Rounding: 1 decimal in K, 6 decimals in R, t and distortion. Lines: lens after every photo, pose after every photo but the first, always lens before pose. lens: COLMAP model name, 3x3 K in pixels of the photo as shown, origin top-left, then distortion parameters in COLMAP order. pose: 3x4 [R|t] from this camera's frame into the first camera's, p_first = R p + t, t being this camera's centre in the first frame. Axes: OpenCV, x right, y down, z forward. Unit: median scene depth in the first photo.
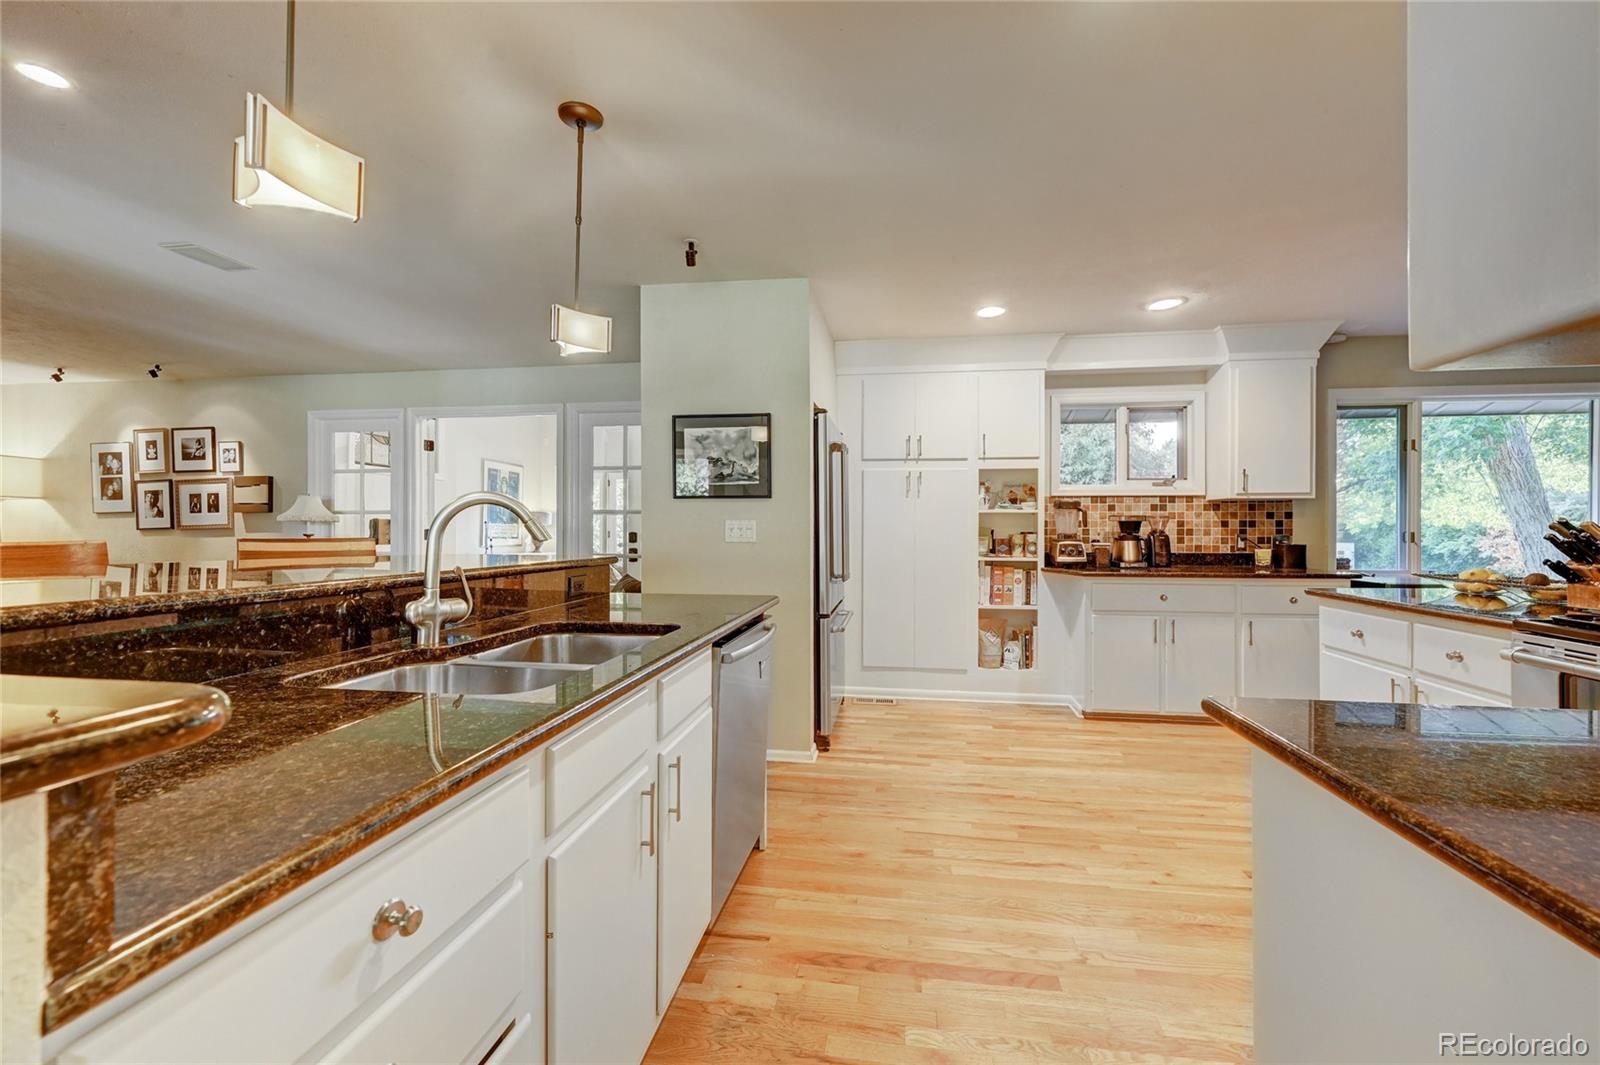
lens RADIAL K [[653.6, 0, 807.1], [0, 653.6, 526.3], [0, 0, 1]] dist [-0.000423, -0.000068]
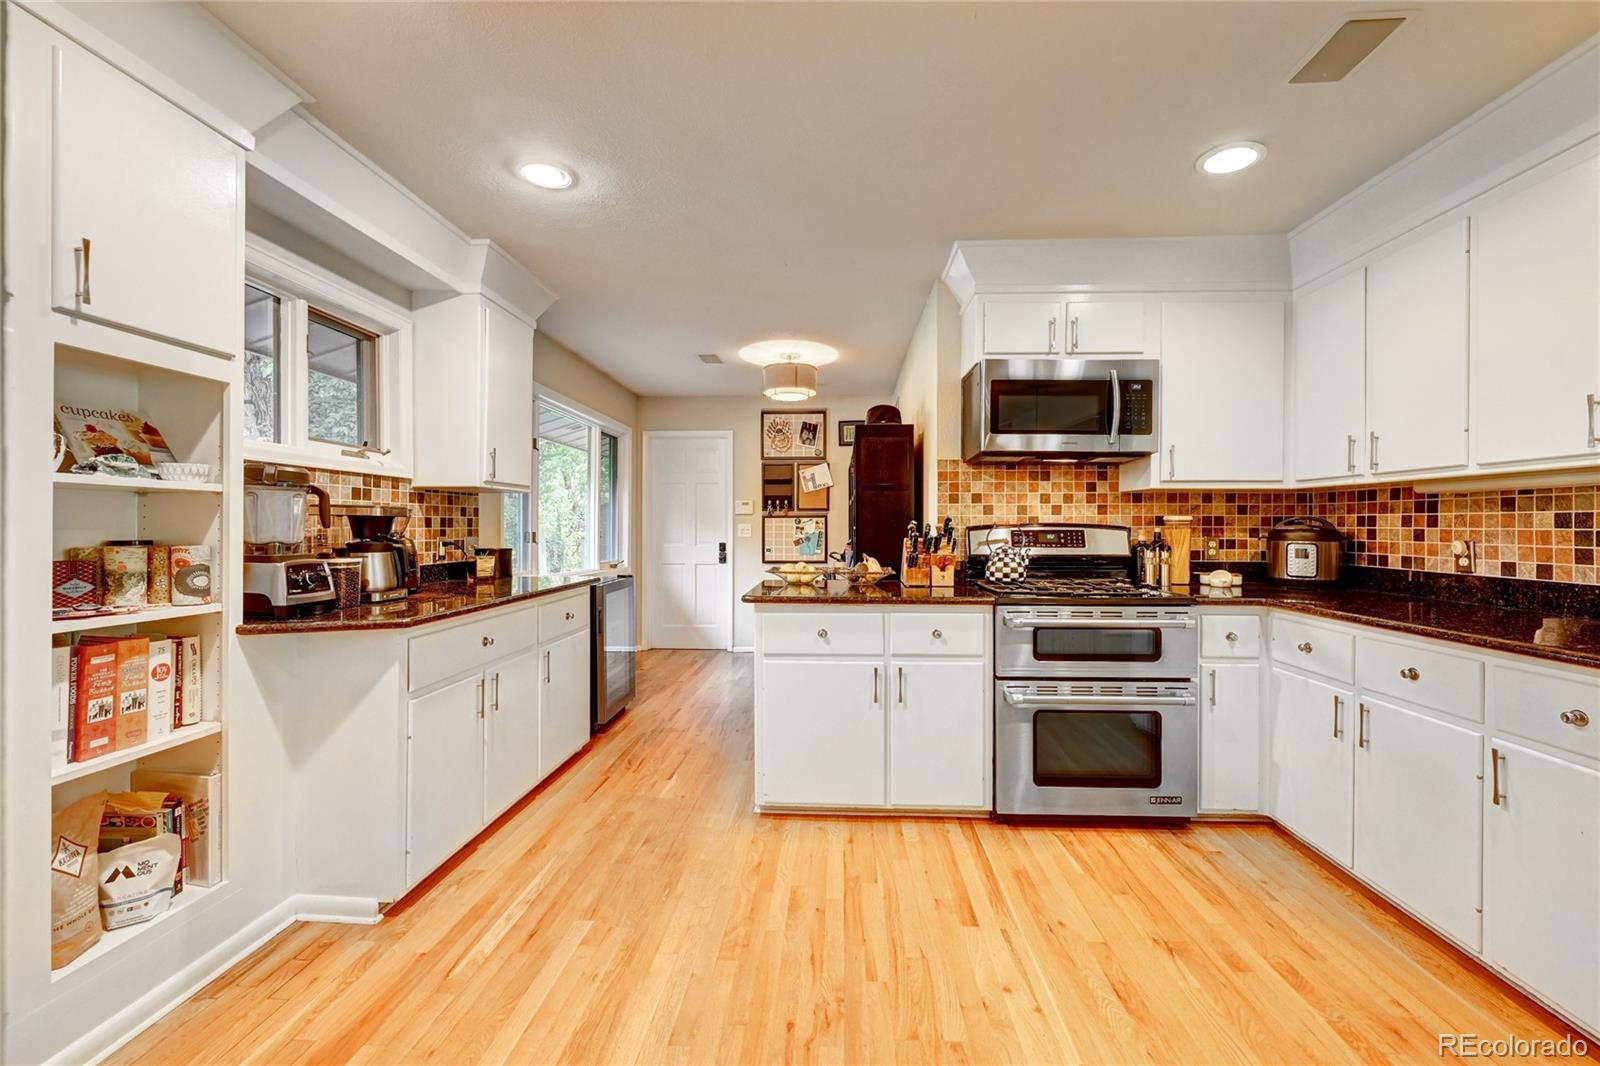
lens RADIAL K [[653.6, 0, 807.1], [0, 653.6, 526.8], [0, 0, 1]] dist [-0.000423, -0.000068]
pose [[-0.105181, -0.000944, 0.994453, -0.087579], [-0.000090, 1.000000, 0.000940, 0.000278], [-0.994453, 0.000010, -0.105181, 0.683167]]
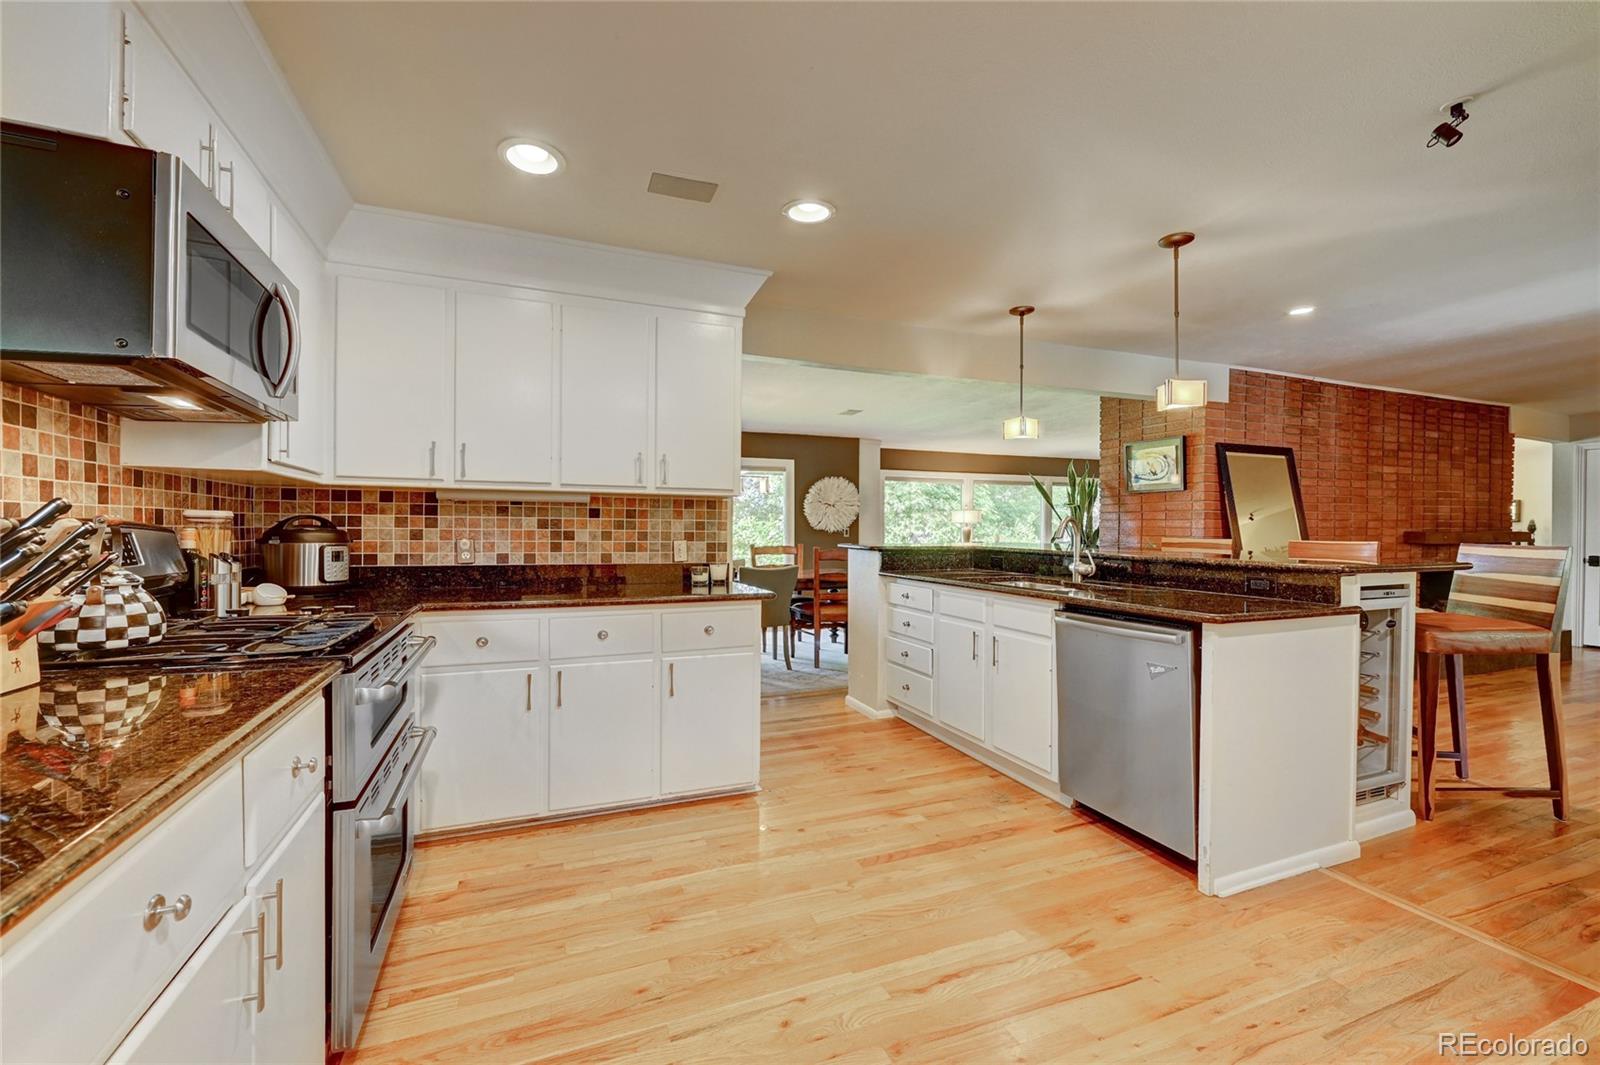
lens RADIAL K [[643.5, 0, 769.1], [0, 643.5, 534.7], [0, 0, 1]] dist [-0.000206, -0.000021]
pose [[-0.870570, -0.001107, -0.492043, 0.506287], [-0.007171, 0.999920, 0.010437, -0.001170], [0.491992, 0.012615, -0.870508, 0.839067]]
